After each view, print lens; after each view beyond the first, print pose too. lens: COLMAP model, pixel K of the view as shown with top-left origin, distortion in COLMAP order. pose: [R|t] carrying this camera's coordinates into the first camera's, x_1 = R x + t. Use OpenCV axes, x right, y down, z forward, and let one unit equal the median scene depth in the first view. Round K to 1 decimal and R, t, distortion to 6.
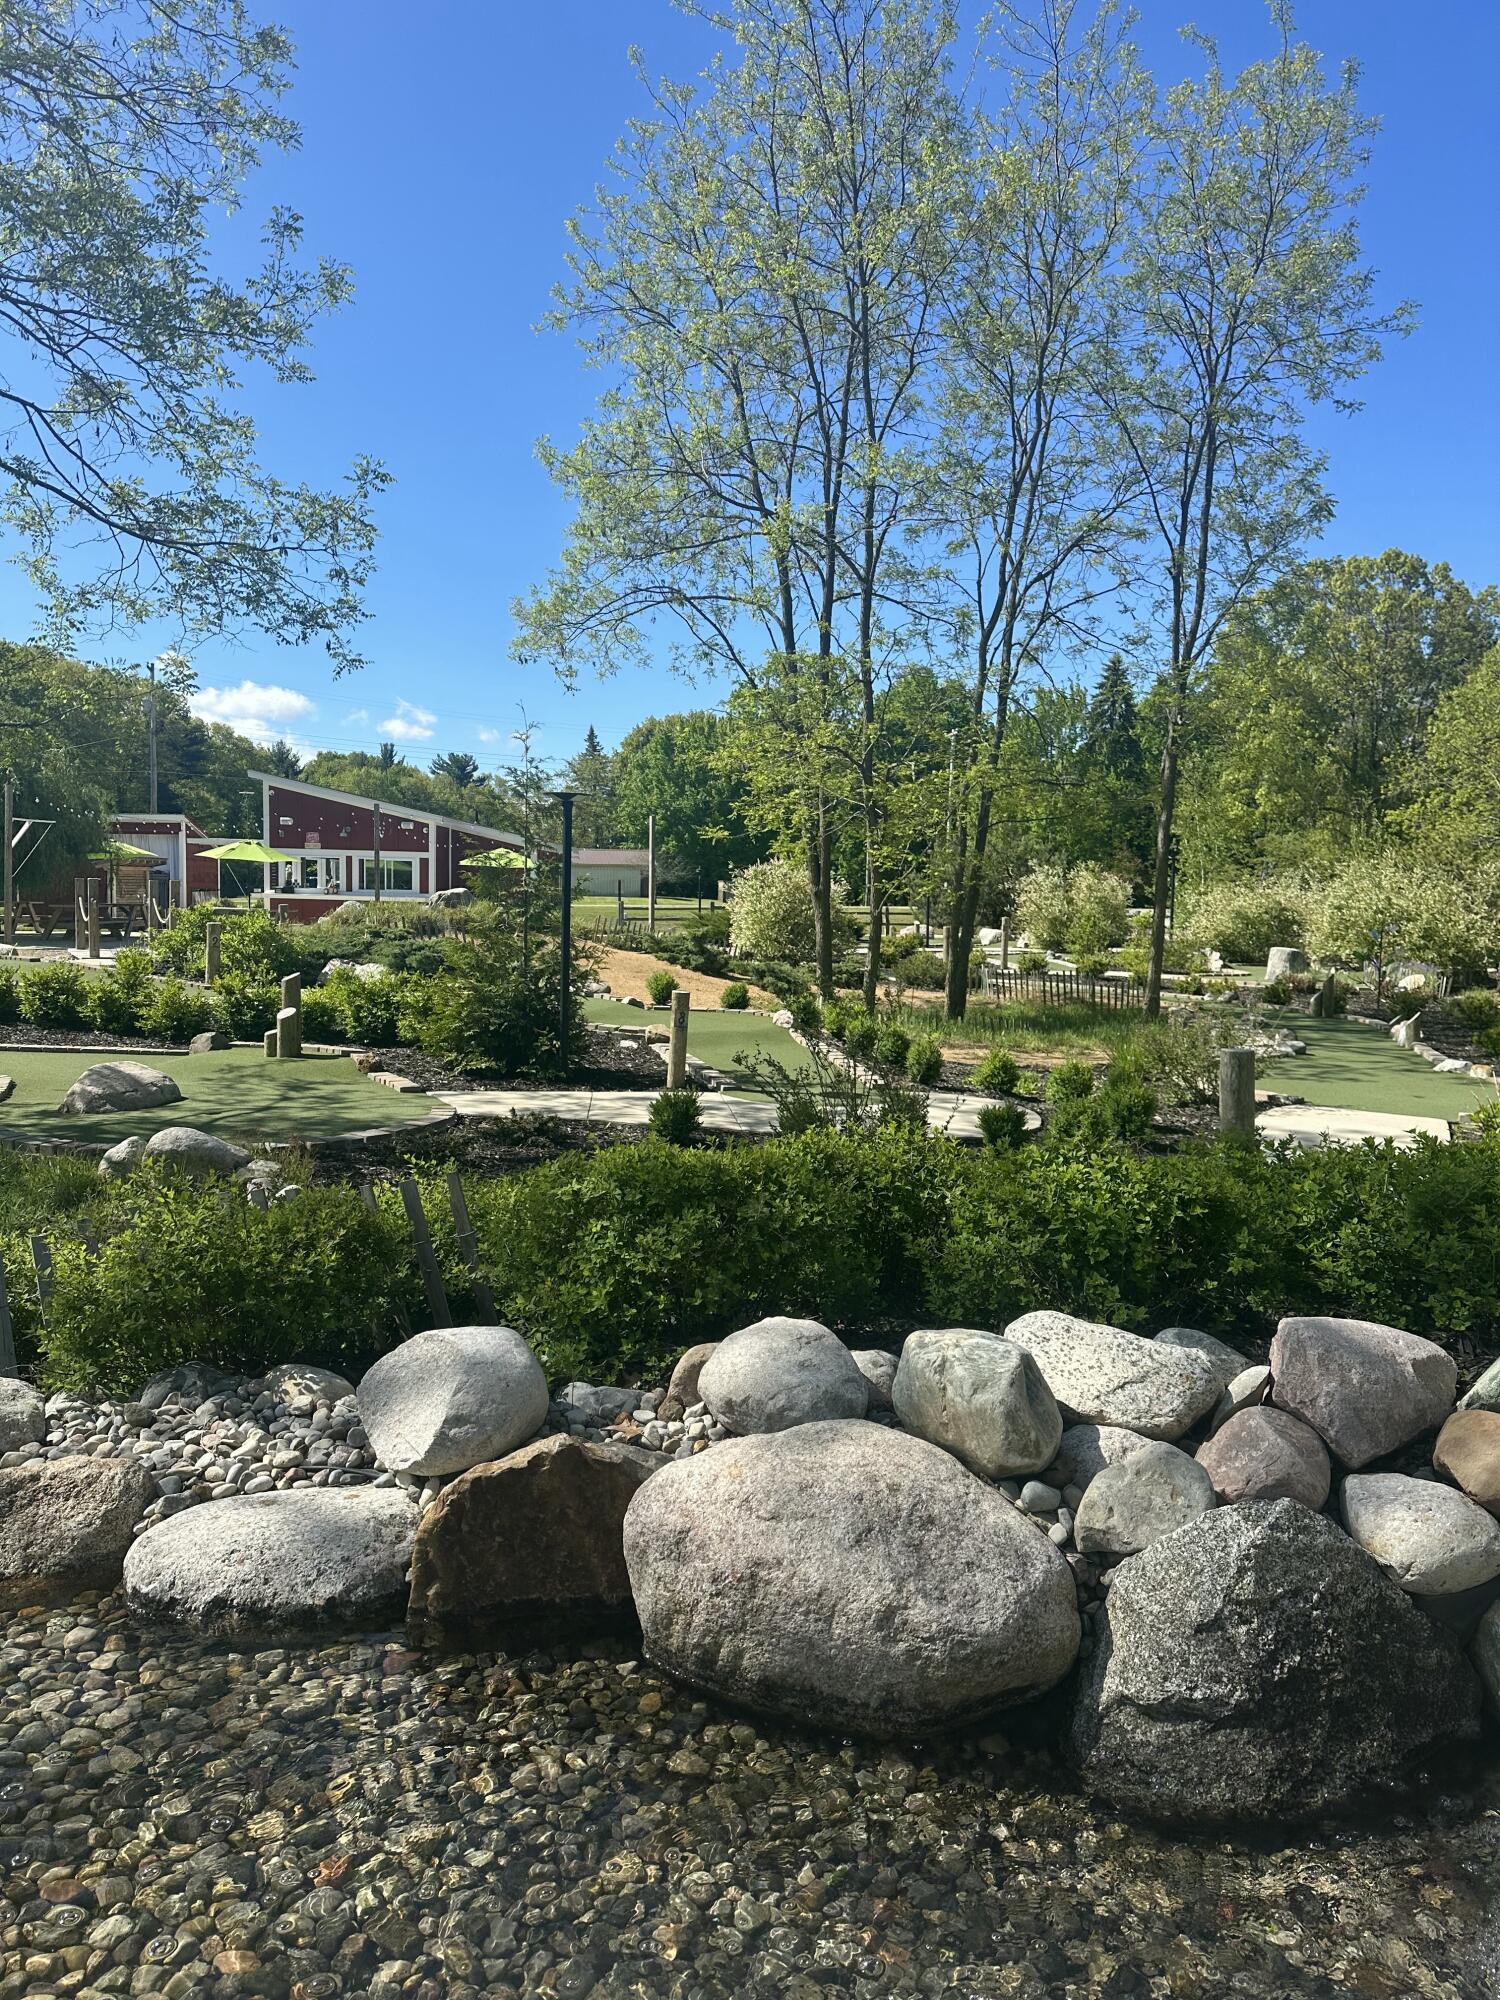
lens RADIAL K [[1366.1, 0, 745.3], [0, 1366.1, 1000.9], [0, 0, 1]] dist [0.067577, -0.062798]
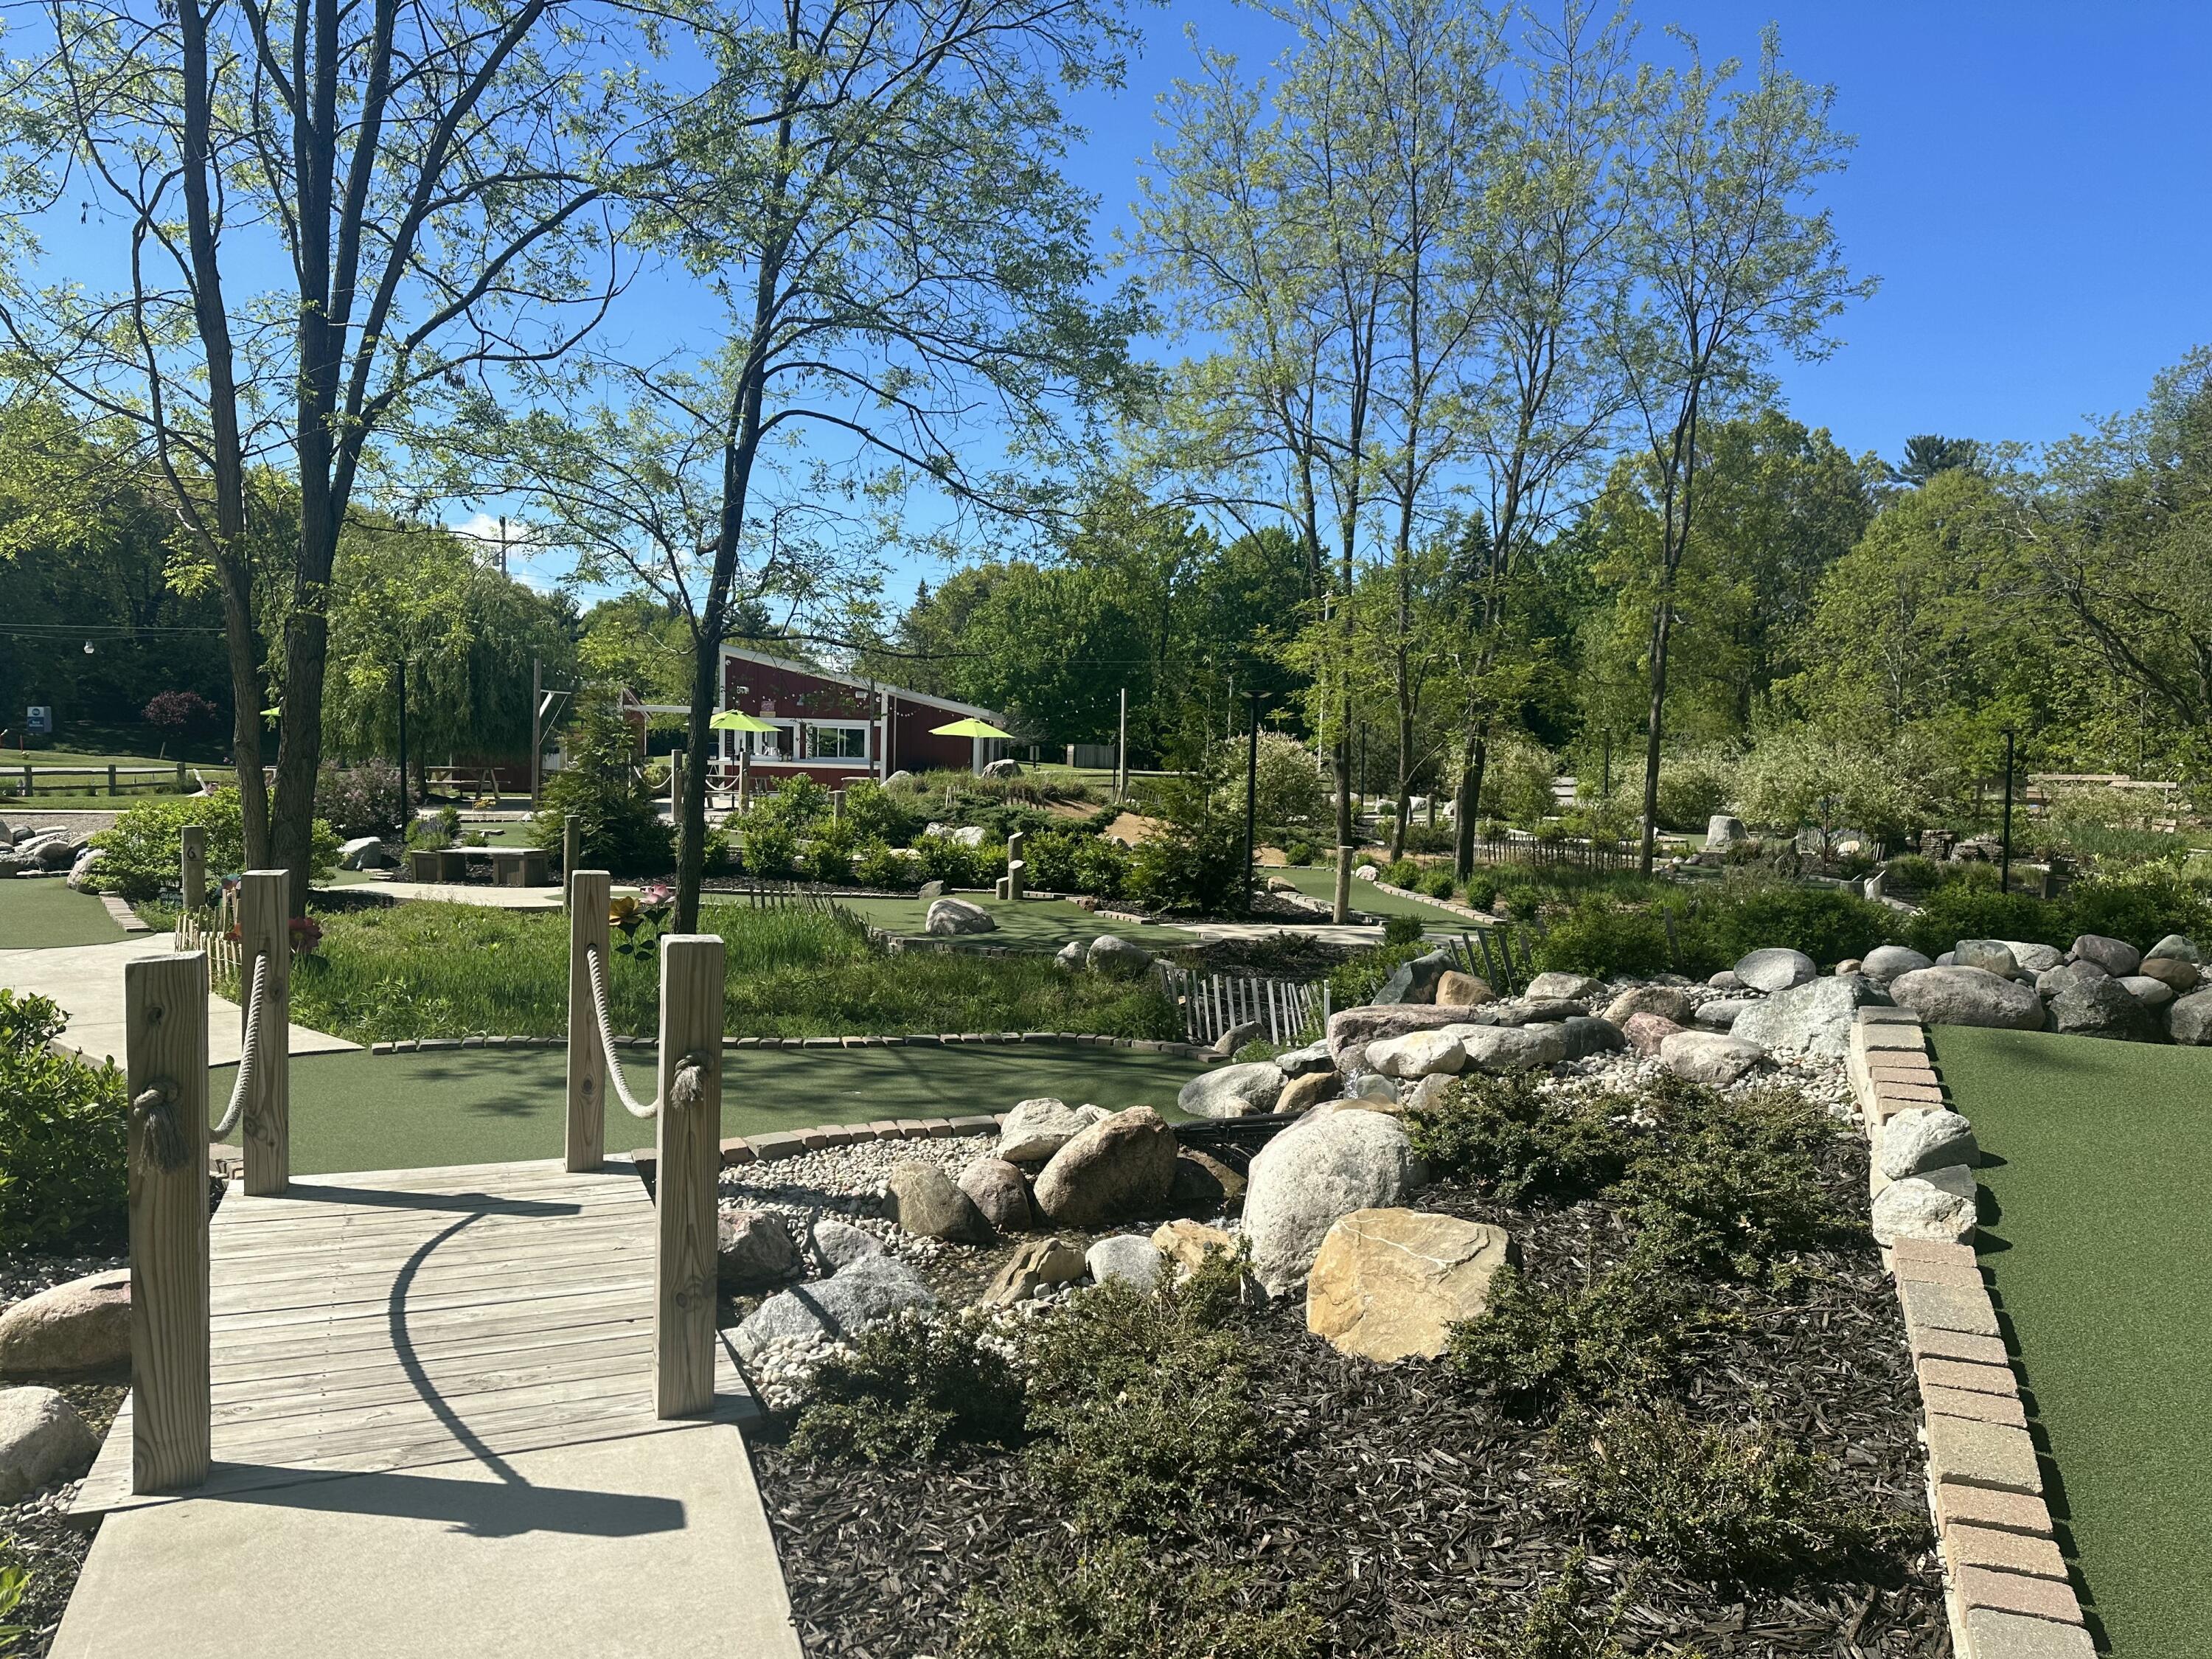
lens RADIAL K [[1510.9, 0, 1101.2], [0, 1510.9, 849.6], [0, 0, 1]] dist [0.067577, -0.062798]
pose [[0.999205, 0.002222, 0.039801, -0.171317], [-0.001549, 0.999855, -0.016929, 0.010314], [-0.039833, 0.016854, 0.999064, -0.204309]]
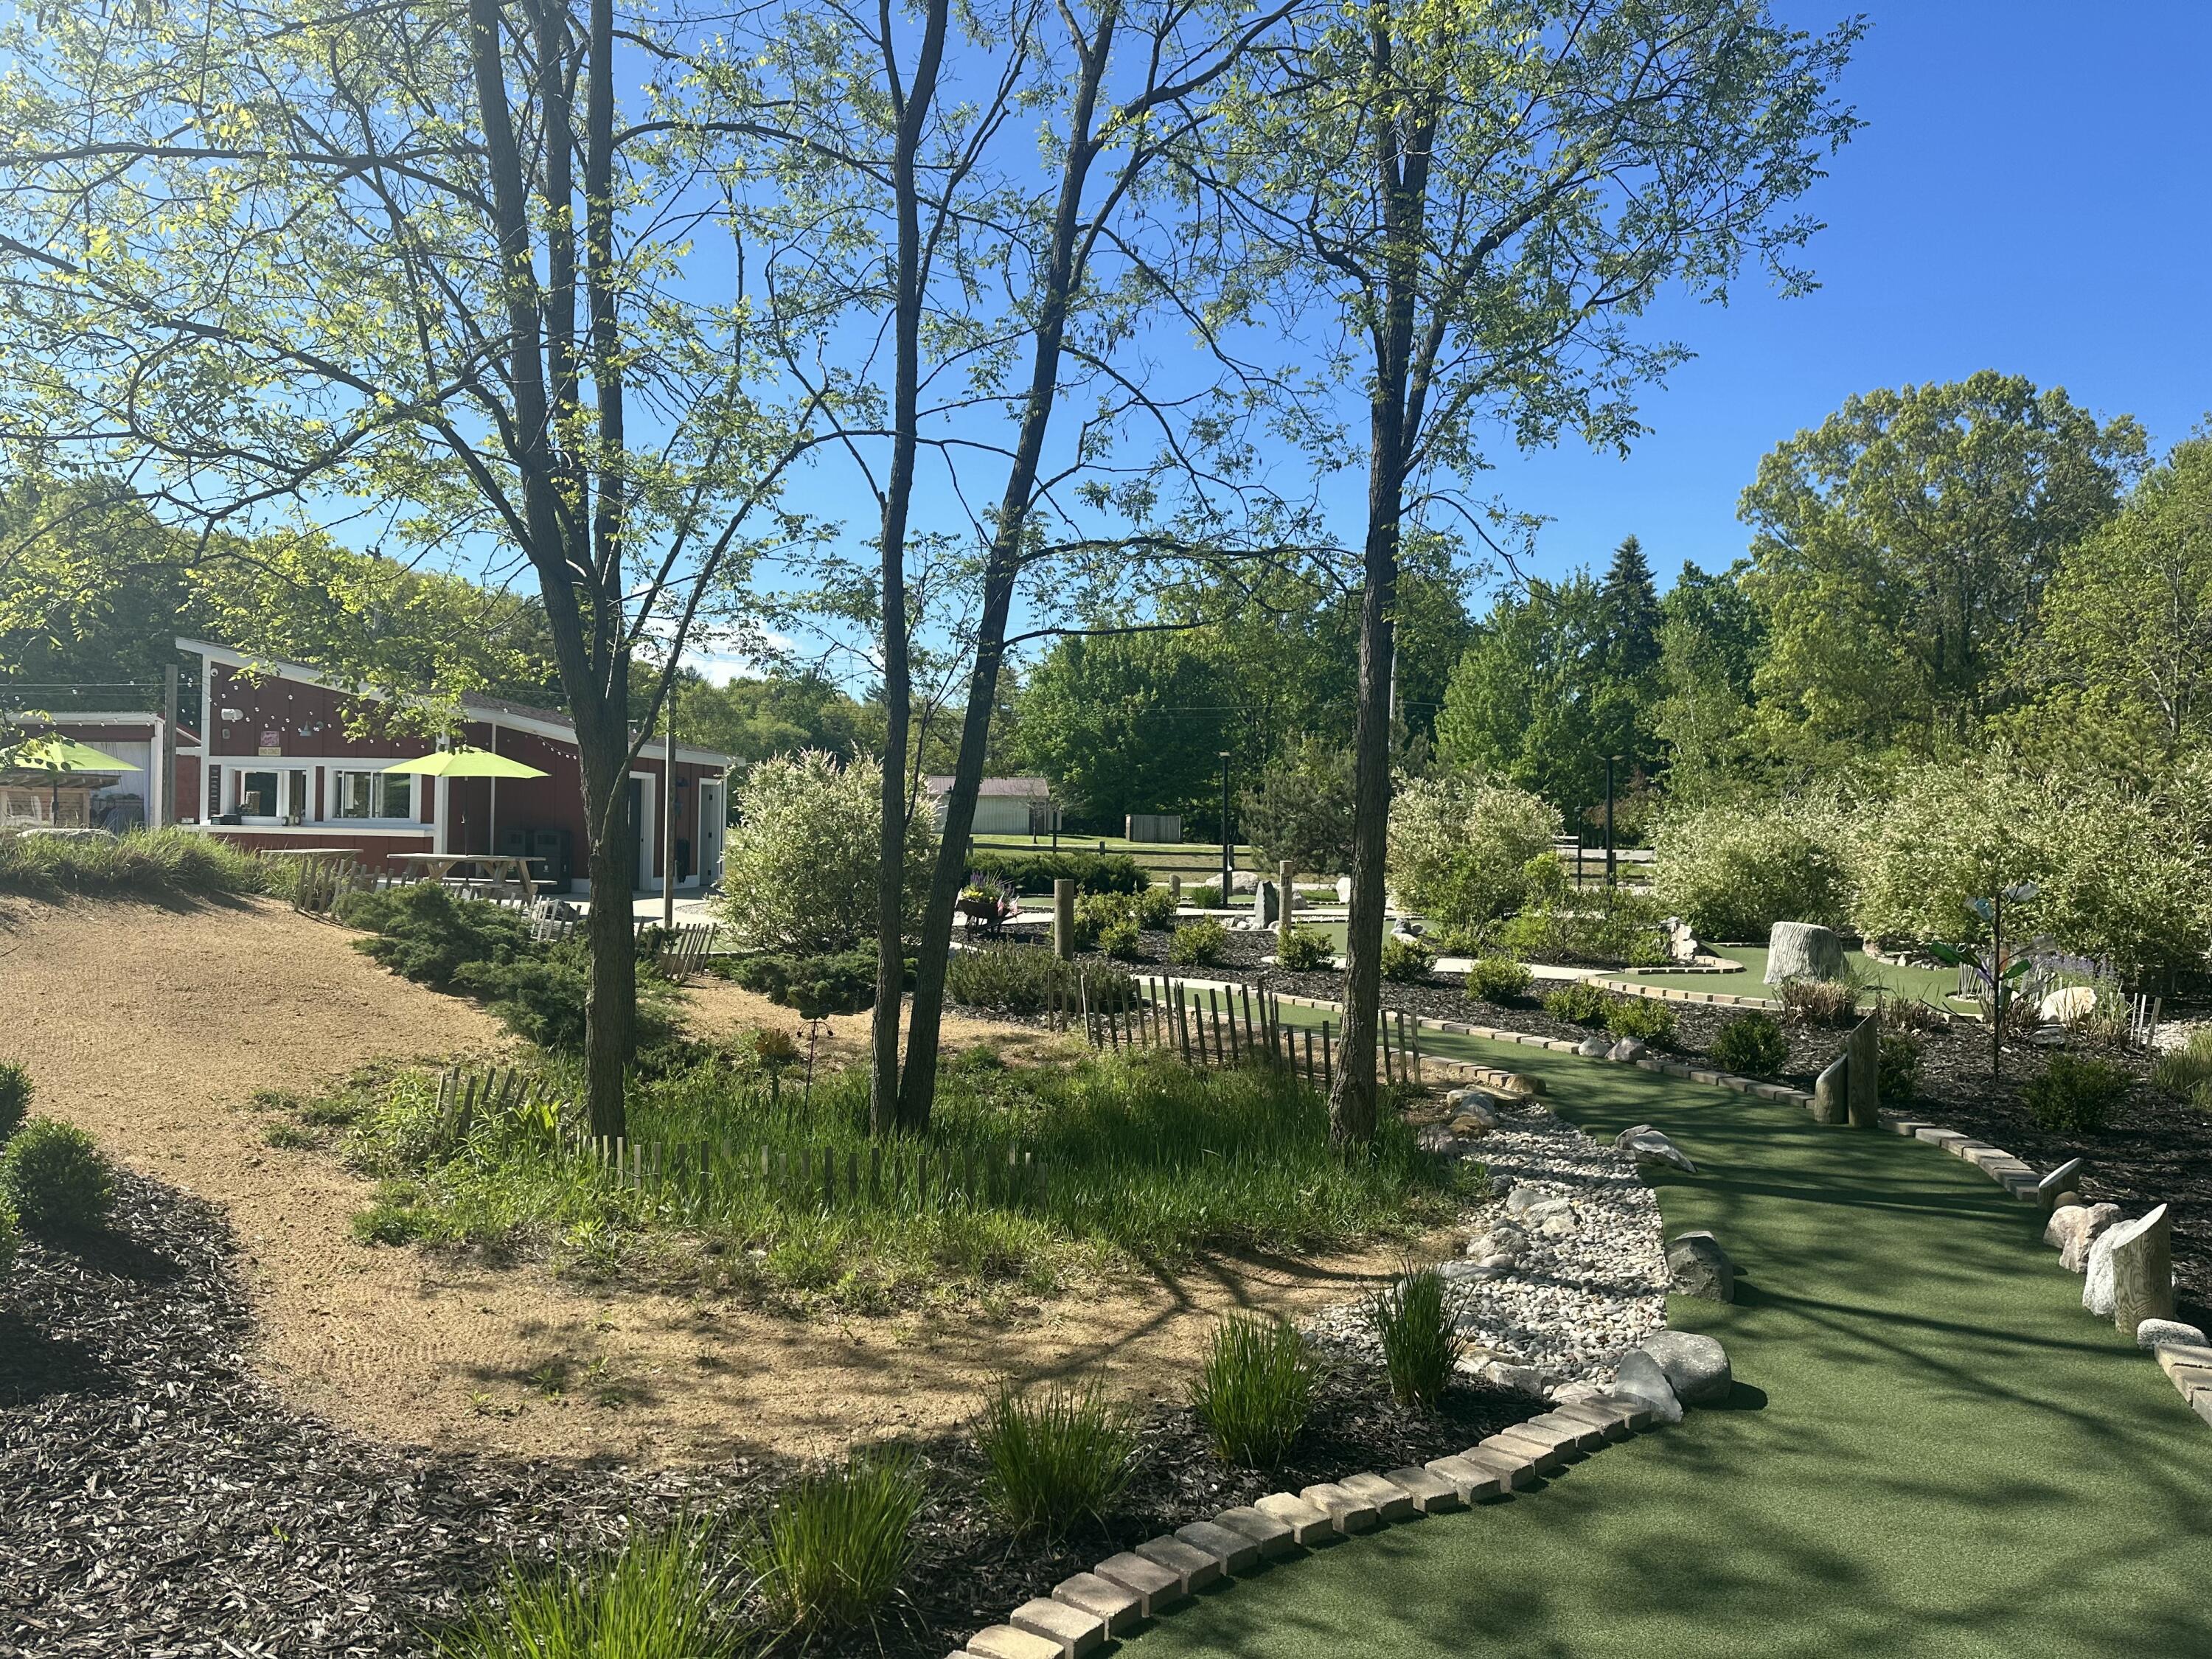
lens RADIAL K [[1510.9, 0, 1113.8], [0, 1510.9, 865.0], [0, 0, 1]] dist [0.067577, -0.062798]
pose [[0.996488, 0.001010, -0.083734, 0.219952], [-0.005825, 0.998341, -0.057281, -0.031353], [0.083537, 0.057567, 0.994840, 0.489261]]
